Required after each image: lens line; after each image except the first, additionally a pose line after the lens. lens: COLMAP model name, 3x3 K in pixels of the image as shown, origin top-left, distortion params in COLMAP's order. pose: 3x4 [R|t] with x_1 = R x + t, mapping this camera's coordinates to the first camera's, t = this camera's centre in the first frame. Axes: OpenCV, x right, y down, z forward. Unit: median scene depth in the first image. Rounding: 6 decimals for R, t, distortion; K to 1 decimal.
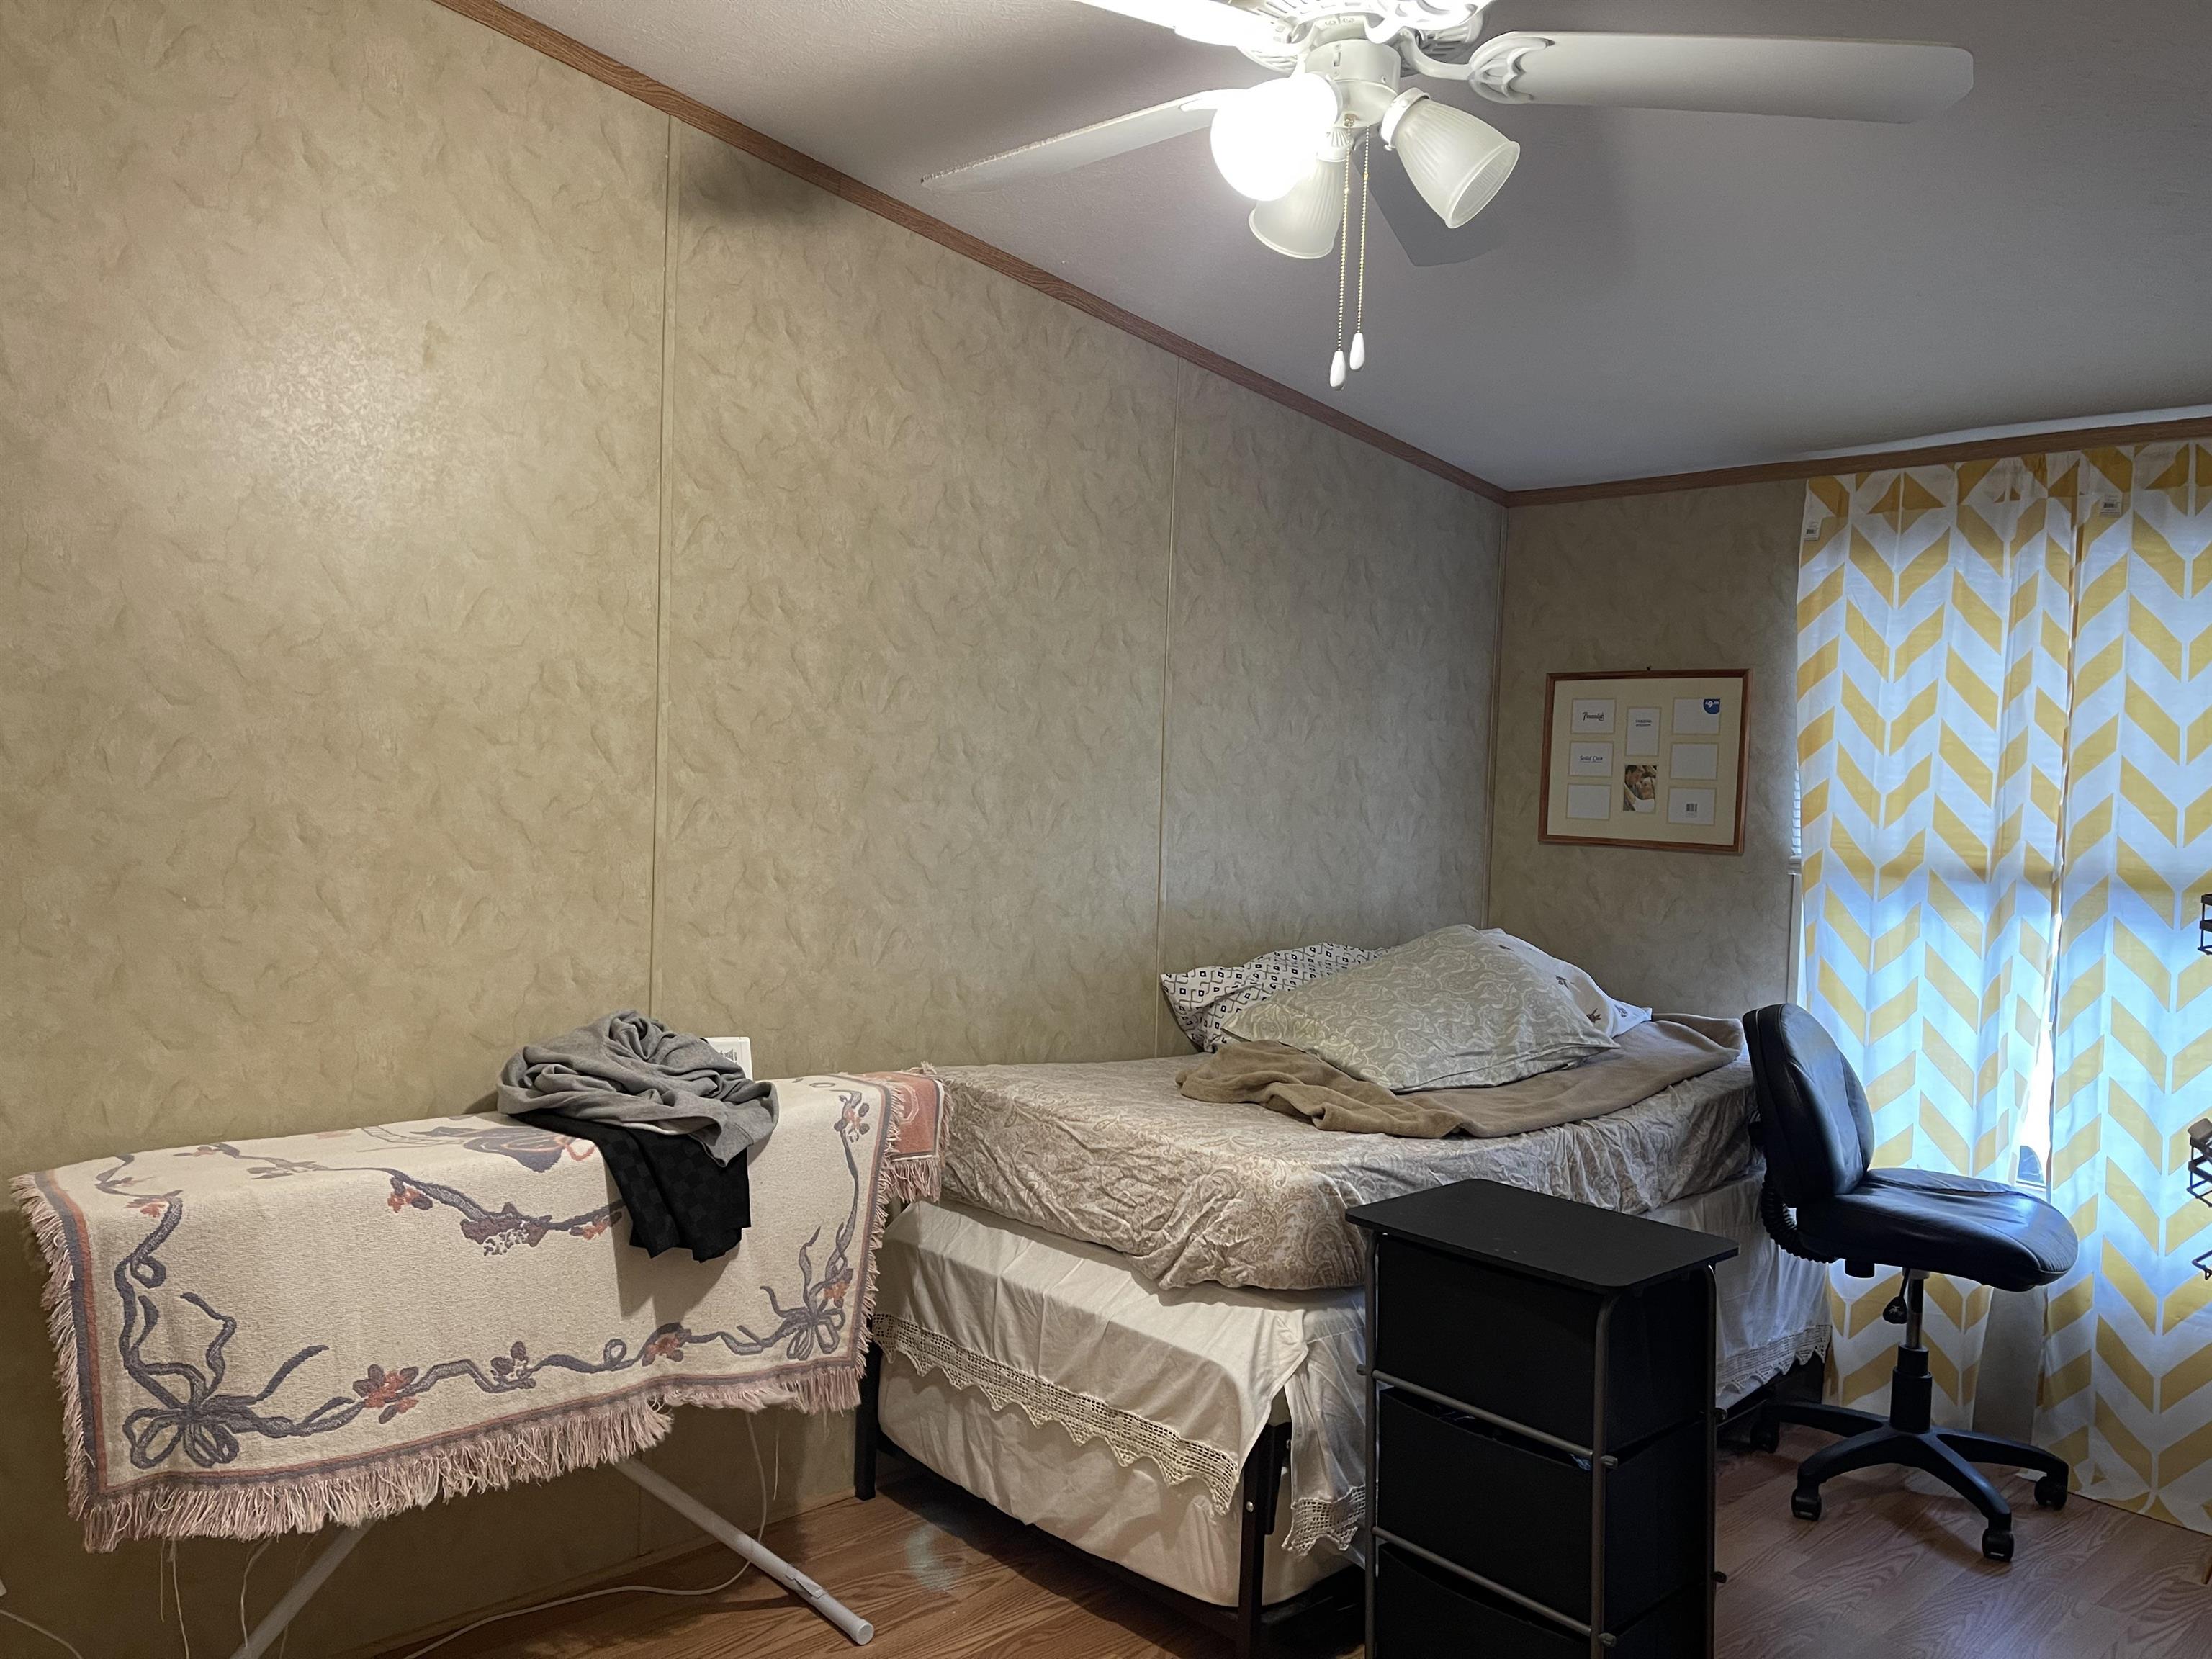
lens RADIAL K [[1666.4, 0, 1106.0], [0, 1666.4, 829.5], [0, 0, 1]] dist [0.081324, -0.113460]
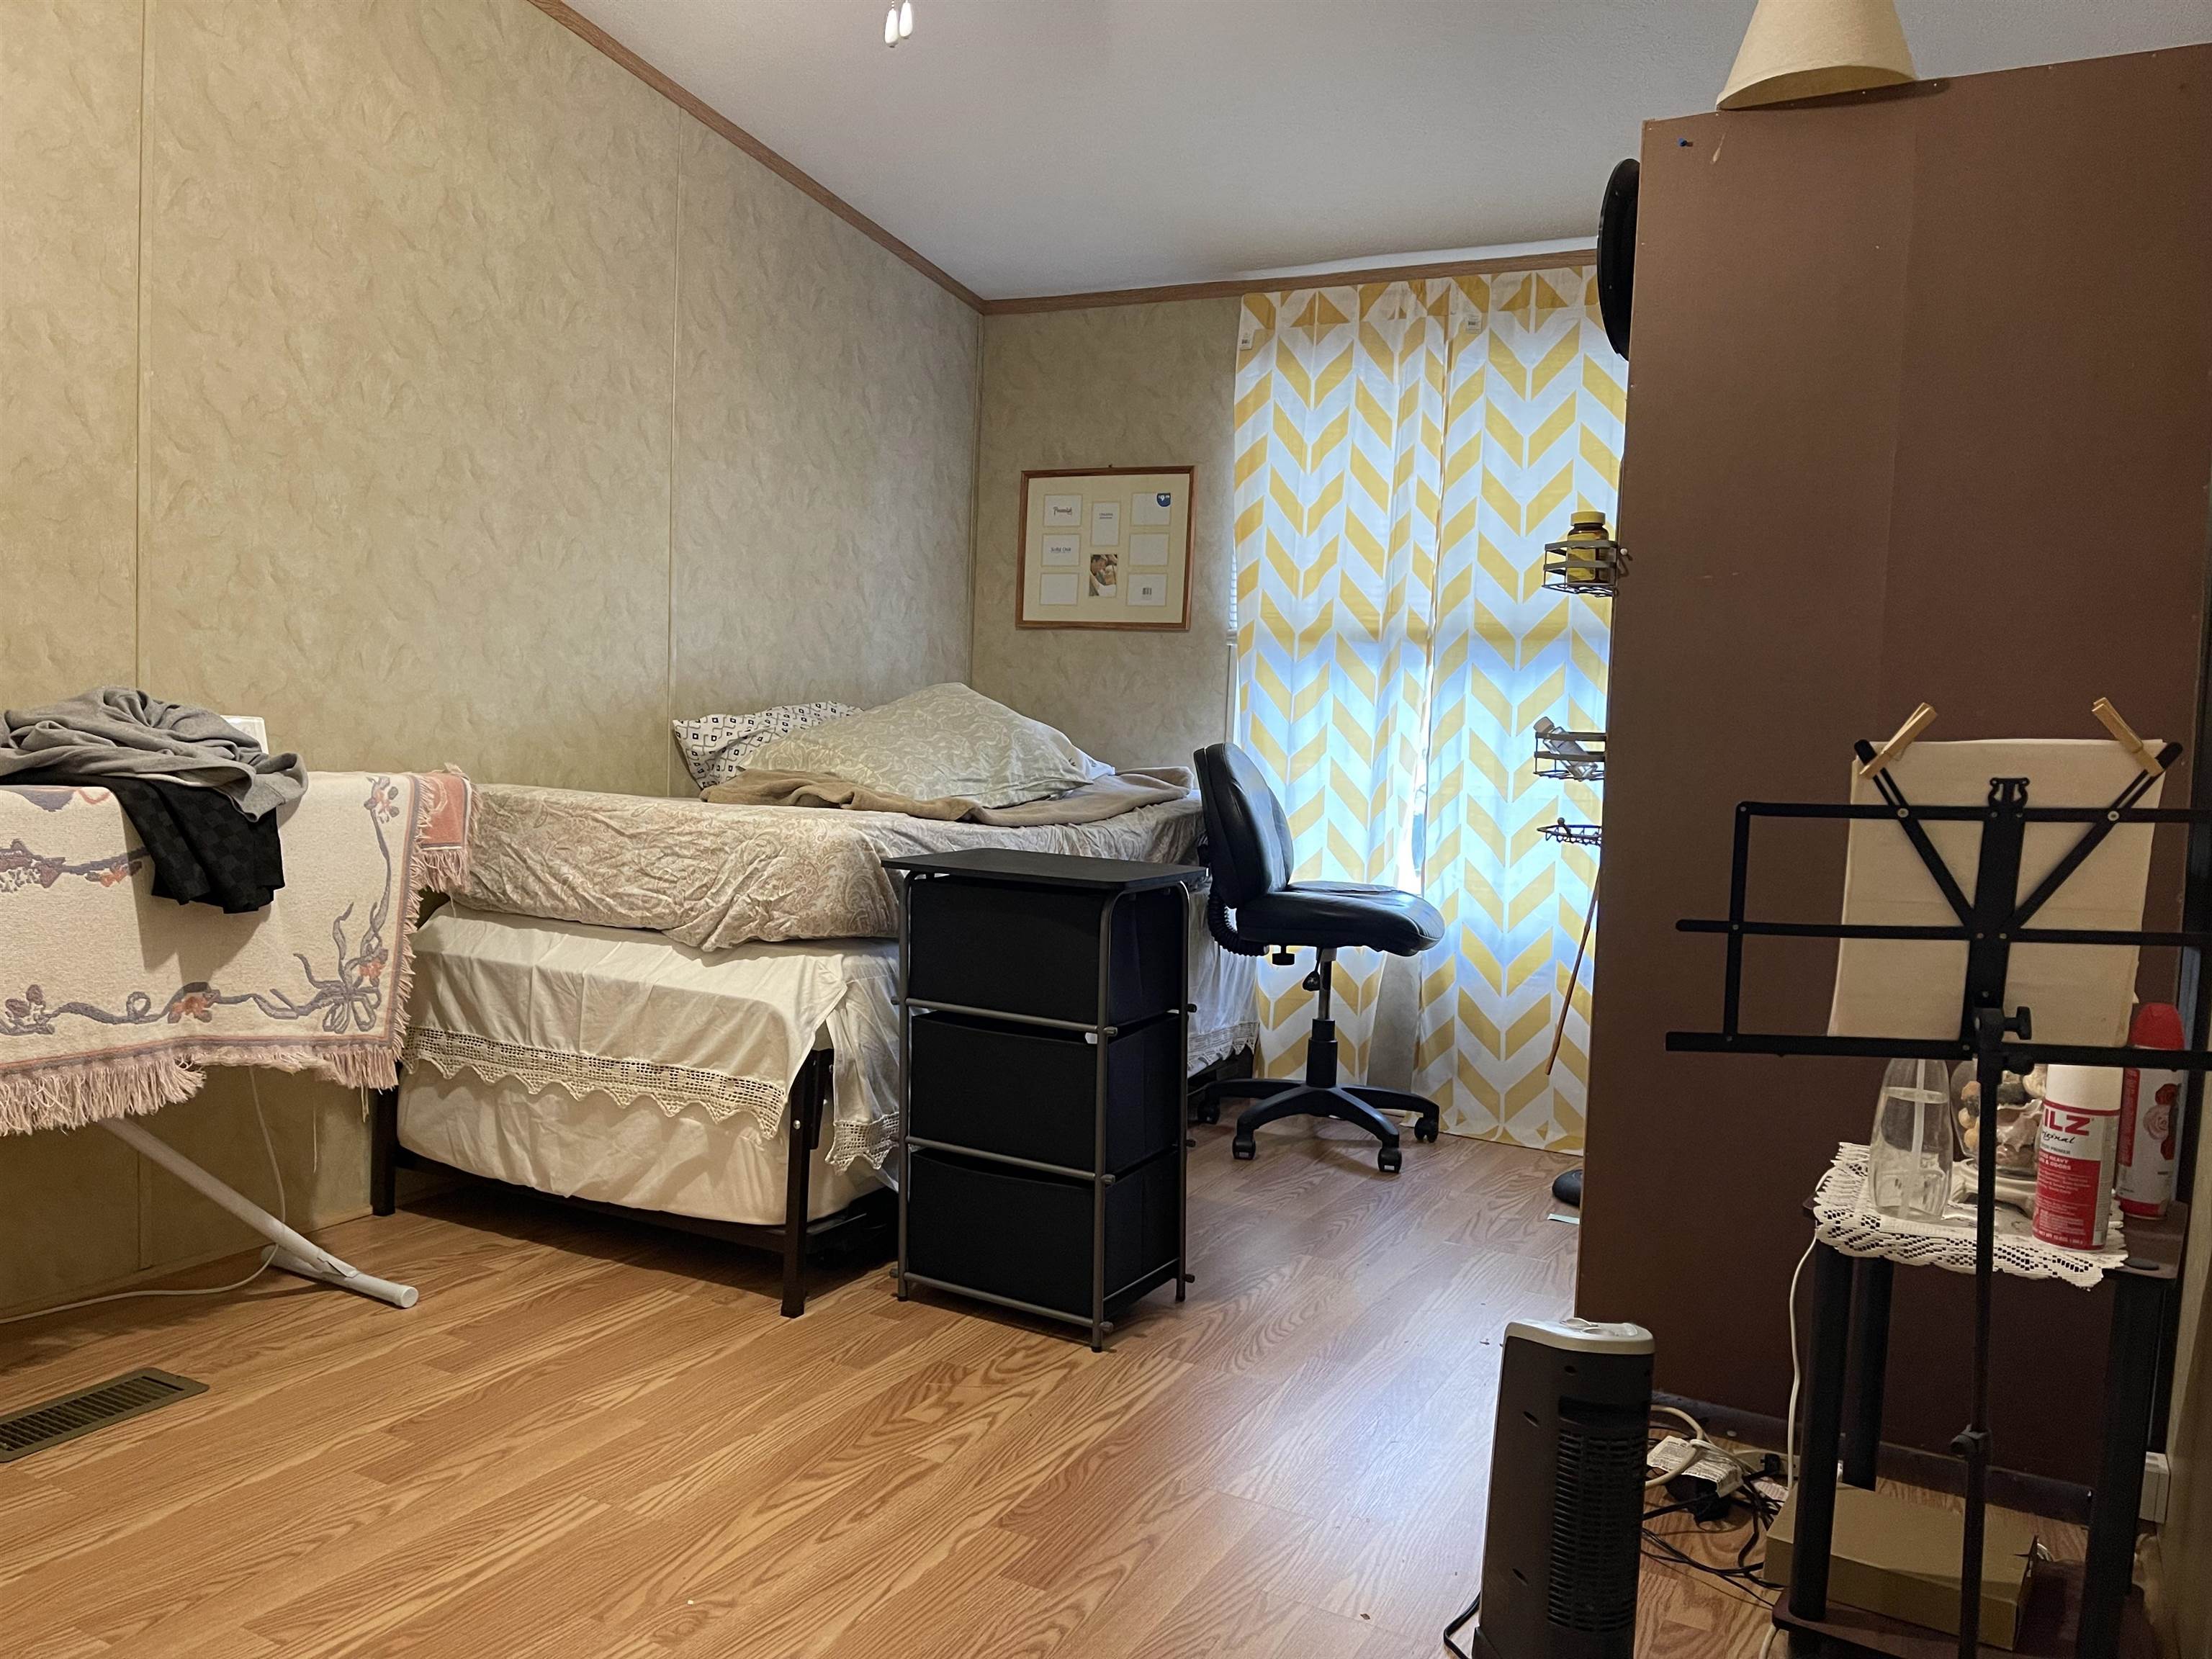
lens RADIAL K [[1666.4, 0, 1106.0], [0, 1666.4, 829.5], [0, 0, 1]] dist [0.081324, -0.113460]
pose [[0.944447, -0.016030, 0.328271, -0.060040], [0.003022, 0.999191, 0.040097, 0.123624], [-0.328649, -0.036878, 0.943732, -0.070985]]
